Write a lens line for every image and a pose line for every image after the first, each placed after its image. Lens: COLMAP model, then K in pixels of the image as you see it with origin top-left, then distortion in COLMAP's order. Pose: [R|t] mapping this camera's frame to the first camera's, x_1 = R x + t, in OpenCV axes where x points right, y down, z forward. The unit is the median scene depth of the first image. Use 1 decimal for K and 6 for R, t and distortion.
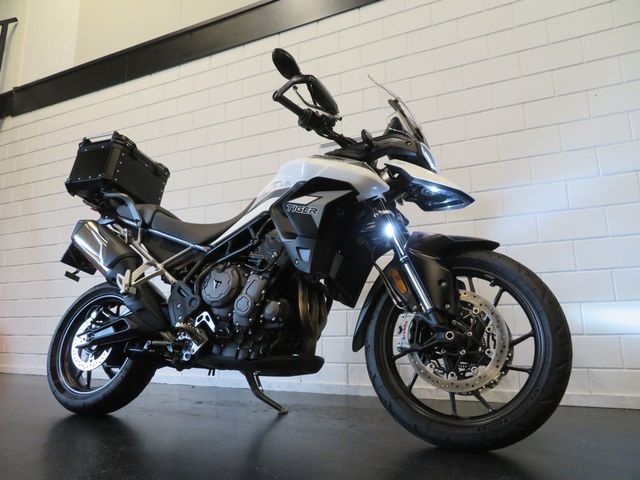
lens RADIAL K [[451.6, 0, 320.0], [0, 451.6, 240.0], [0, 0, 1]] dist [-0.003523, -0.000733]
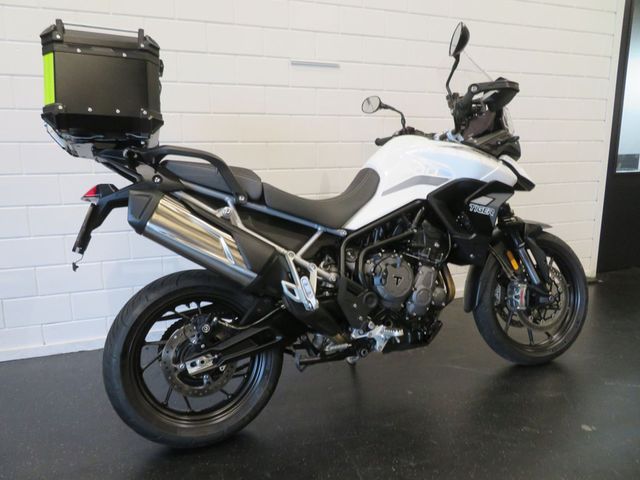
lens RADIAL K [[458.6, 0, 320.0], [0, 458.6, 240.0], [0, 0, 1]] dist [-0.004285, 0.001172]
pose [[0.699571, -0.125695, 0.703421, -1.016134], [-0.128042, 0.946424, 0.296458, -0.254341], [-0.702997, -0.297461, 0.645997, 0.484997]]
